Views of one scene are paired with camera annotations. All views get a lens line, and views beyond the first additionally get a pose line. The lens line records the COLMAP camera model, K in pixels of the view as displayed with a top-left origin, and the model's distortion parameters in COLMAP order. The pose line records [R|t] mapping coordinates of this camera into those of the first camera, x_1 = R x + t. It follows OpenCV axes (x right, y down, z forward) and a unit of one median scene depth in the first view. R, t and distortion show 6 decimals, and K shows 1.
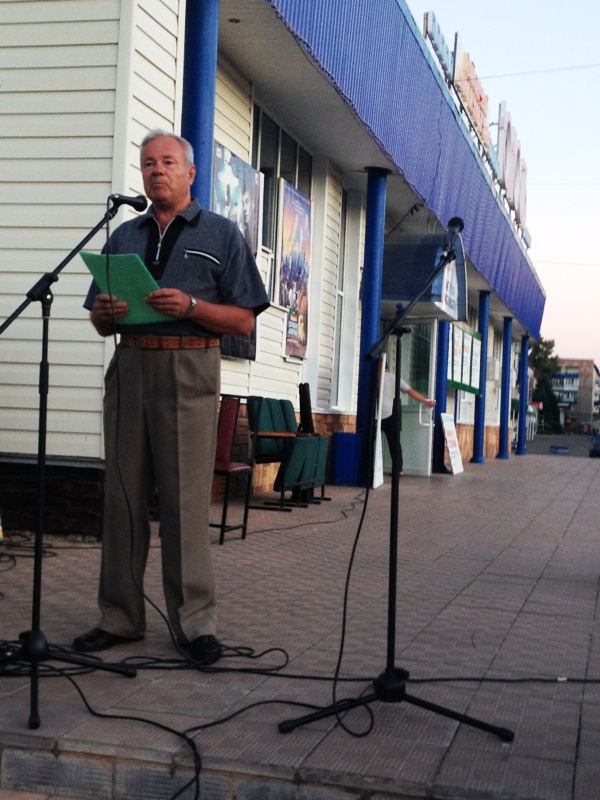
lens RADIAL K [[1158.1, 0, 300.0], [0, 1158.1, 400.0], [0, 0, 1]] dist [0.050441, 0.106082]
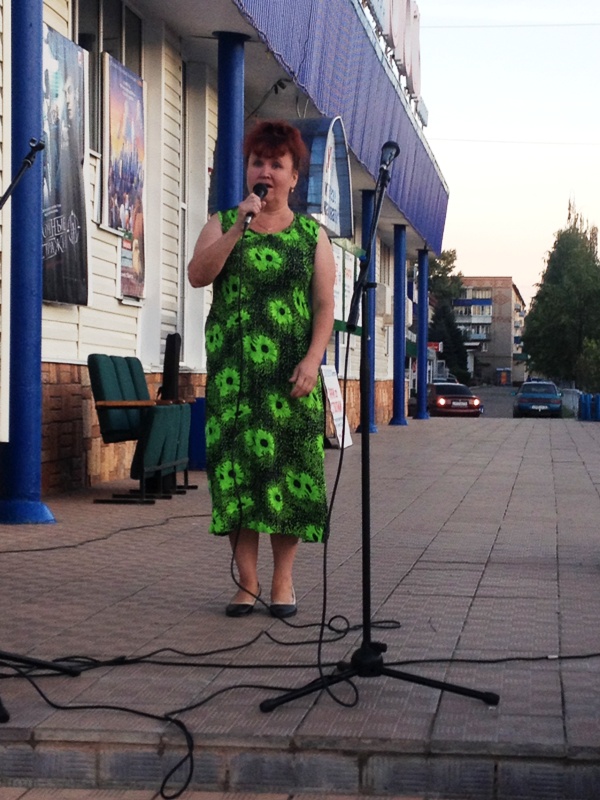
lens RADIAL K [[1731.6, 0, 300.0], [0, 1731.6, 400.0], [0, 0, 1]] dist [0.079902, 0.171547]
pose [[0.991476, -0.041700, 0.123434, -0.043839], [0.037936, 0.998745, 0.032685, -0.004649], [-0.124642, -0.027724, 0.991814, -0.120557]]
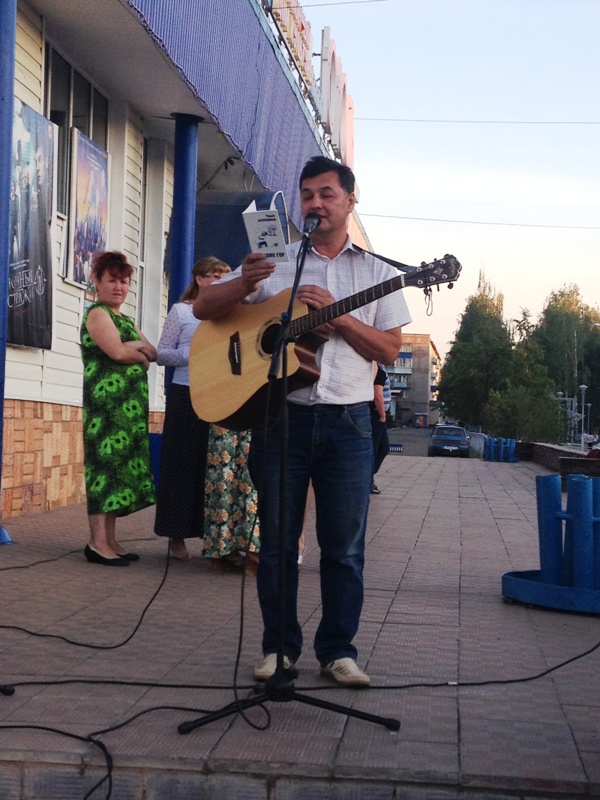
lens RADIAL K [[1494.6, 0, 300.0], [0, 1494.6, 400.0], [0, 0, 1]] dist [0.037290, 0.362620]
pose [[0.987054, -0.012368, 0.159912, -0.034748], [0.011023, 0.999896, 0.009297, -0.005819], [-0.160010, -0.007414, 0.987088, -0.093838]]
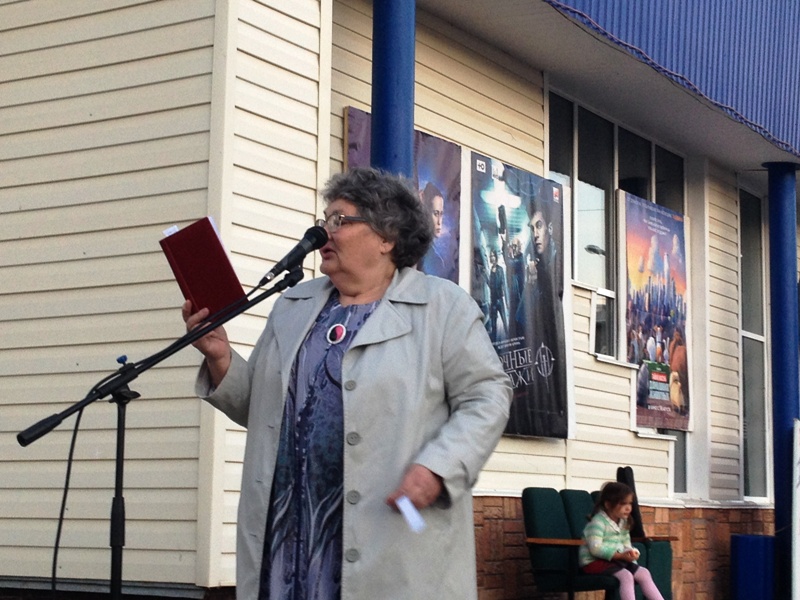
lens RADIAL K [[1499.9, 0, 400.0], [0, 1499.9, 300.0], [0, 0, 1]] dist [0.039222, 0.267174]
pose [[0.948276, -0.077438, -0.307856, 0.159575], [0.037212, 0.990220, -0.134457, 0.003003], [0.315258, 0.116046, 0.941884, 0.066004]]
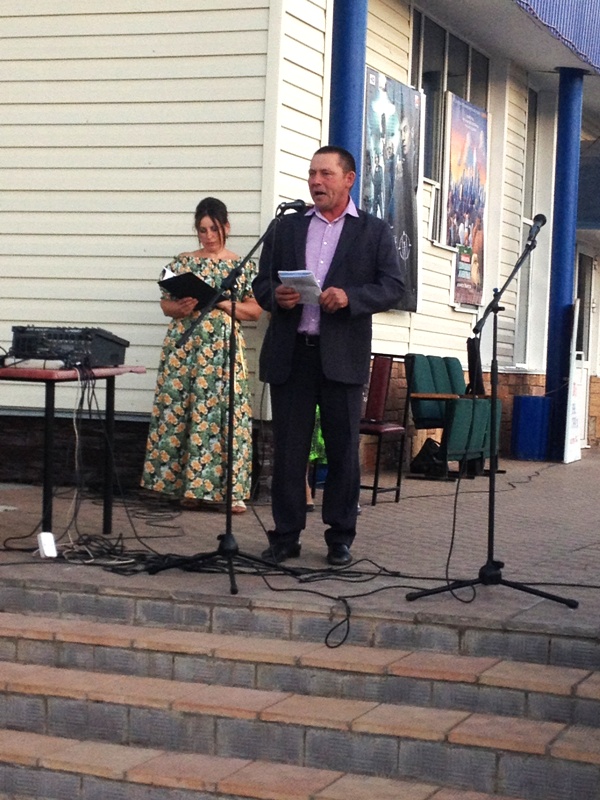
lens RADIAL K [[1759.1, 0, 300.0], [0, 1759.1, 400.0], [0, 0, 1]] dist [0.061251, 0.653006]
pose [[0.992867, -0.006311, -0.119060, 0.031347], [0.009436, 0.999625, 0.025698, -0.002885], [0.118854, -0.026638, 0.992554, -0.320021]]
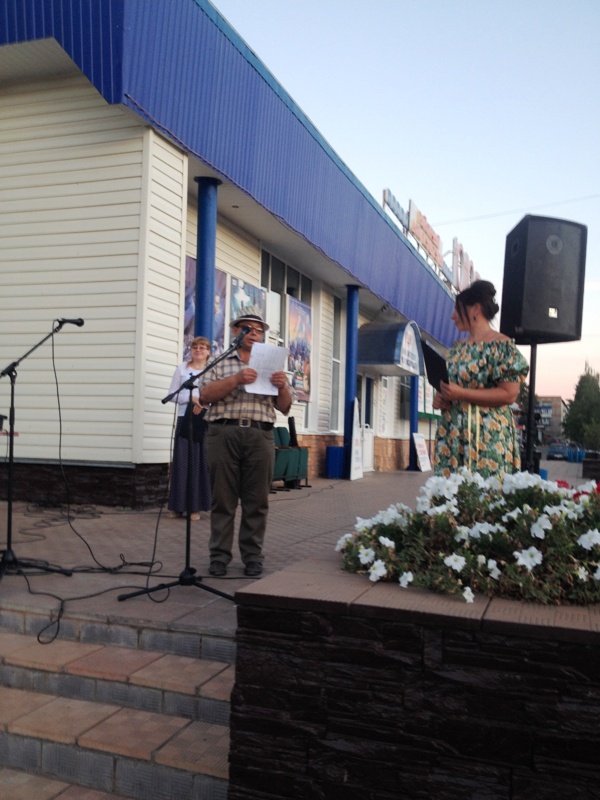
lens RADIAL K [[735.1, 0, 300.0], [0, 735.1, 400.0], [0, 0, 1]] dist [0.090320, -0.203496]
pose [[0.994695, -0.027010, -0.099260, 0.117395], [0.023176, 0.998948, -0.039577, 0.004020], [0.100225, 0.037067, 0.994274, -0.052863]]
